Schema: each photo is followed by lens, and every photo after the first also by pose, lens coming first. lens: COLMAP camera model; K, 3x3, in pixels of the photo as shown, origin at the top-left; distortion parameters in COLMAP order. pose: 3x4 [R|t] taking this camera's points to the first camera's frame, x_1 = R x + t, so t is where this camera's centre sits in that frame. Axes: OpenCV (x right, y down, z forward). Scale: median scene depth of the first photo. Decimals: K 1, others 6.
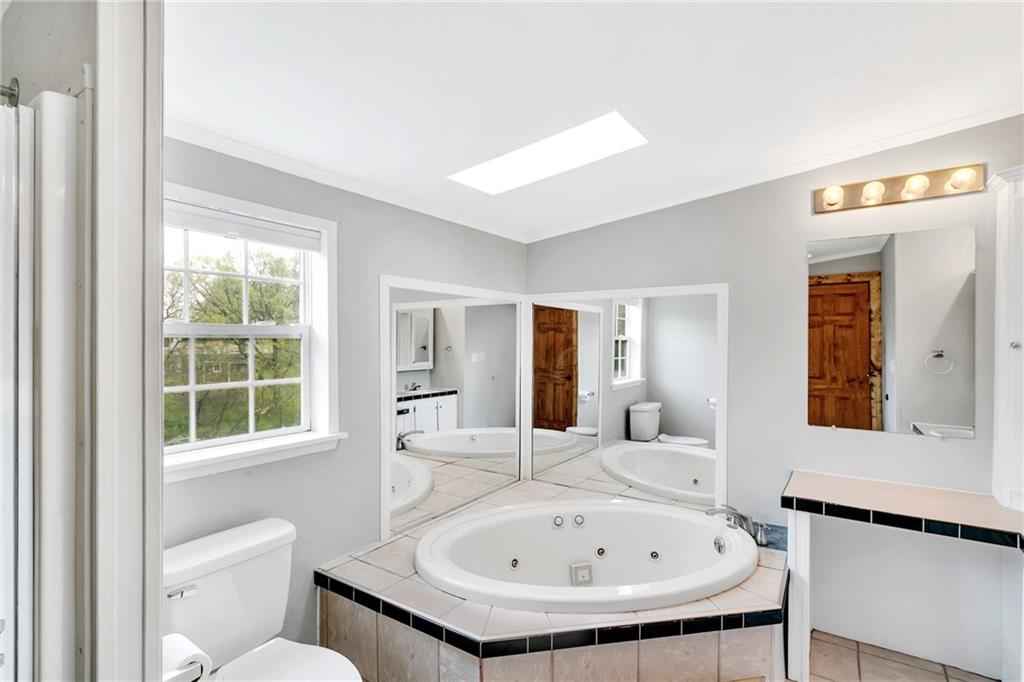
lens RADIAL K [[489.9, 0, 512.0], [0, 489.9, 341.0], [0, 0, 1]] dist [-0.001902, 0.002422]
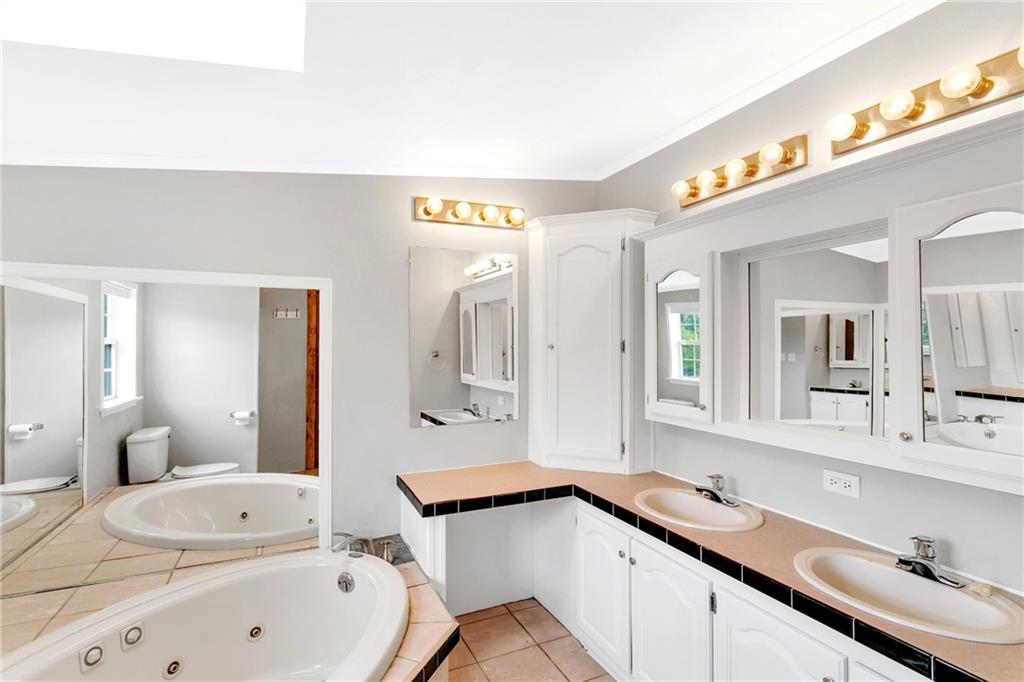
lens RADIAL K [[489.9, 0, 512.0], [0, 489.9, 341.0], [0, 0, 1]] dist [-0.001902, 0.002422]
pose [[0.528784, 0.005661, 0.848738, -0.115286], [0.004309, 0.999947, -0.009354, 0.003284], [-0.848746, 0.008603, 0.528731, 0.228781]]
